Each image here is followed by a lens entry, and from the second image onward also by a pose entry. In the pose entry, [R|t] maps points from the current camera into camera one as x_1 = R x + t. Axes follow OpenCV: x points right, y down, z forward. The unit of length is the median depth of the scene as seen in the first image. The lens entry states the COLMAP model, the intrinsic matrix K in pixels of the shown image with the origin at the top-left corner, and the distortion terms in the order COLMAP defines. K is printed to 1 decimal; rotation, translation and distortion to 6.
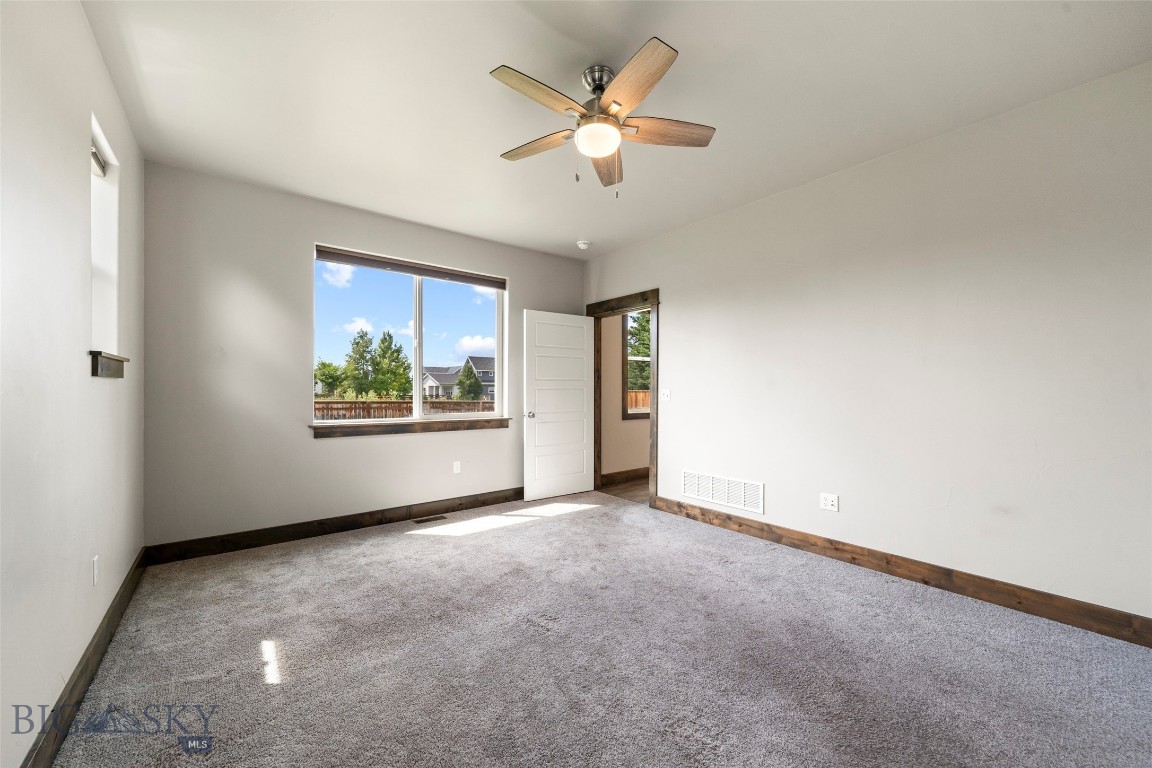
lens RADIAL K [[436.2, 0, 571.9], [0, 436.2, 391.0], [0, 0, 1]] dist [-0.000437, -0.000017]
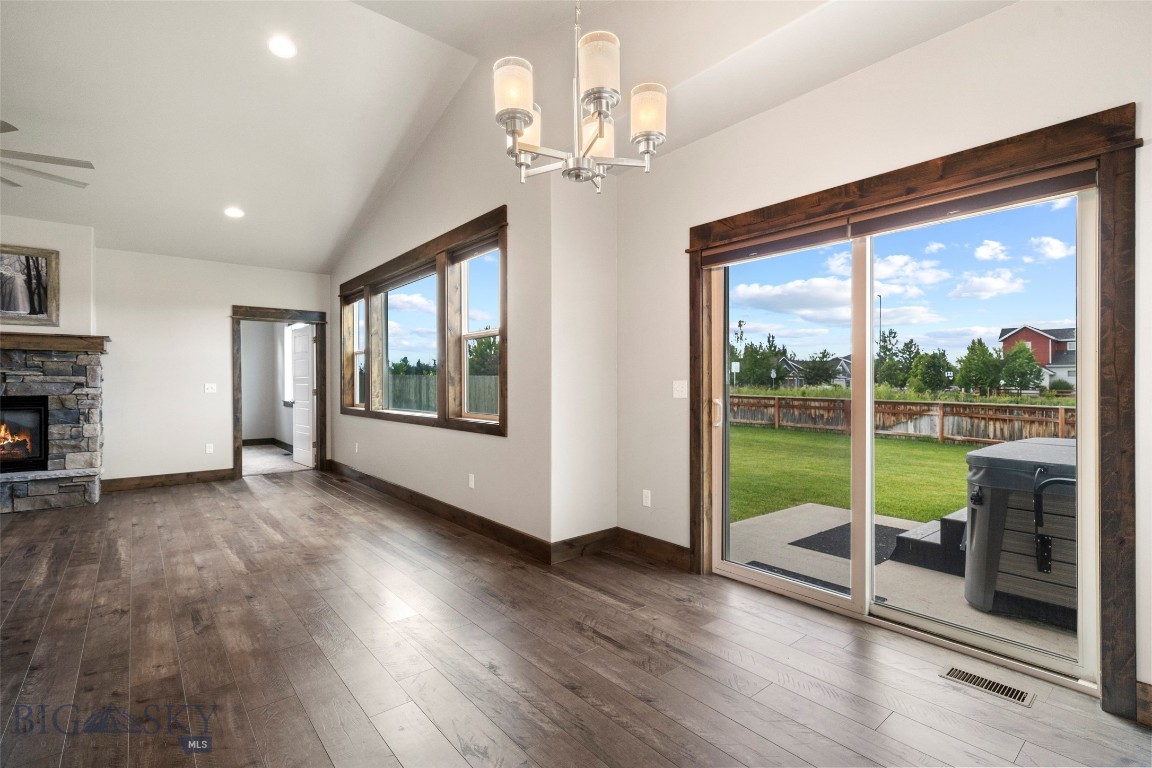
lens RADIAL K [[532.0, 0, 573.2], [0, 532.0, 383.9], [0, 0, 1]] dist [0.000426, 0.000024]
pose [[0.027750, -0.002522, -0.999612, 0.465720], [-0.001025, 0.999996, -0.002552, -0.001168], [0.999614, 0.001096, 0.027748, 0.504385]]
